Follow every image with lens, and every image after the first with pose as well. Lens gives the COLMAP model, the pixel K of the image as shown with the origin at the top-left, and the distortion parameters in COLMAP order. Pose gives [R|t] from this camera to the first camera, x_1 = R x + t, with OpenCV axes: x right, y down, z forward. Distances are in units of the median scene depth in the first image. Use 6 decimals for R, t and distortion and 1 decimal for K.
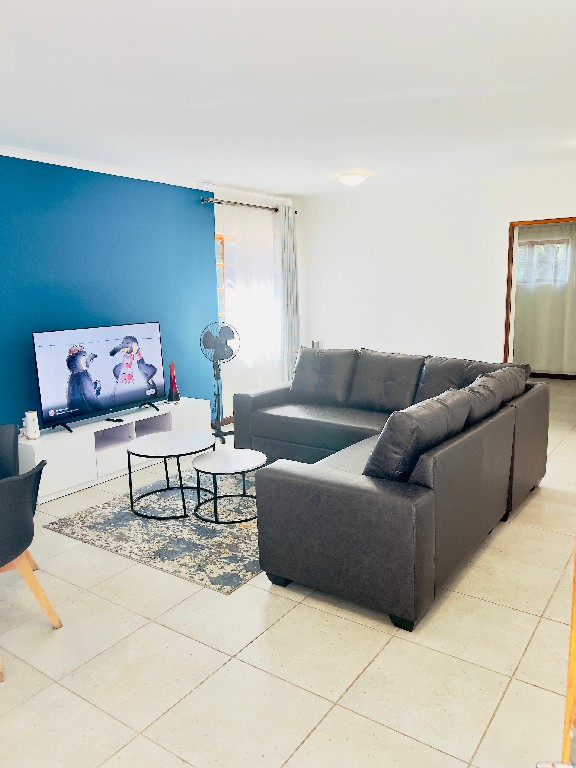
lens RADIAL K [[578.8, 0, 288.7], [0, 578.8, 384.0], [0, 0, 1]] dist [0.012216, 0.000013]
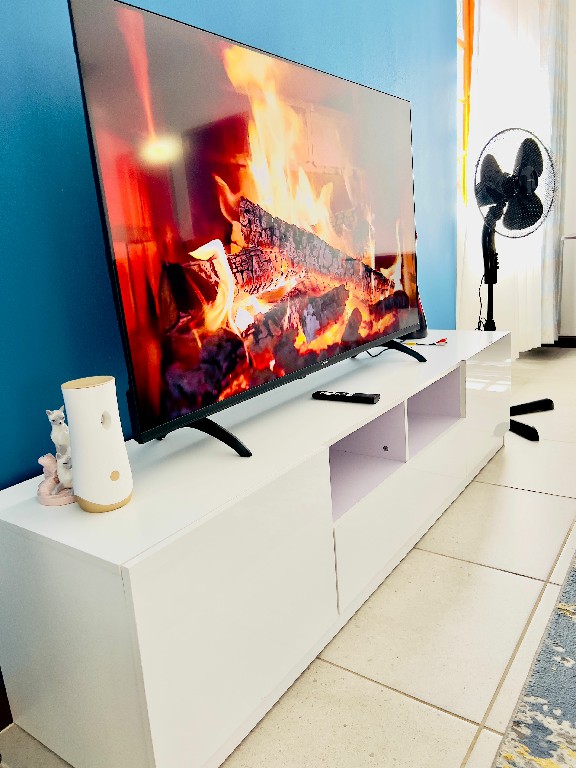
lens RADIAL K [[578.8, 0, 287.7], [0, 578.8, 386.0], [0, 0, 1]] dist [0.012216, 0.000013]
pose [[0.998492, -0.049579, -0.023587, -0.342780], [0.051202, 0.995937, 0.074083, 0.034217], [0.019818, -0.075179, 0.996973, 0.740073]]
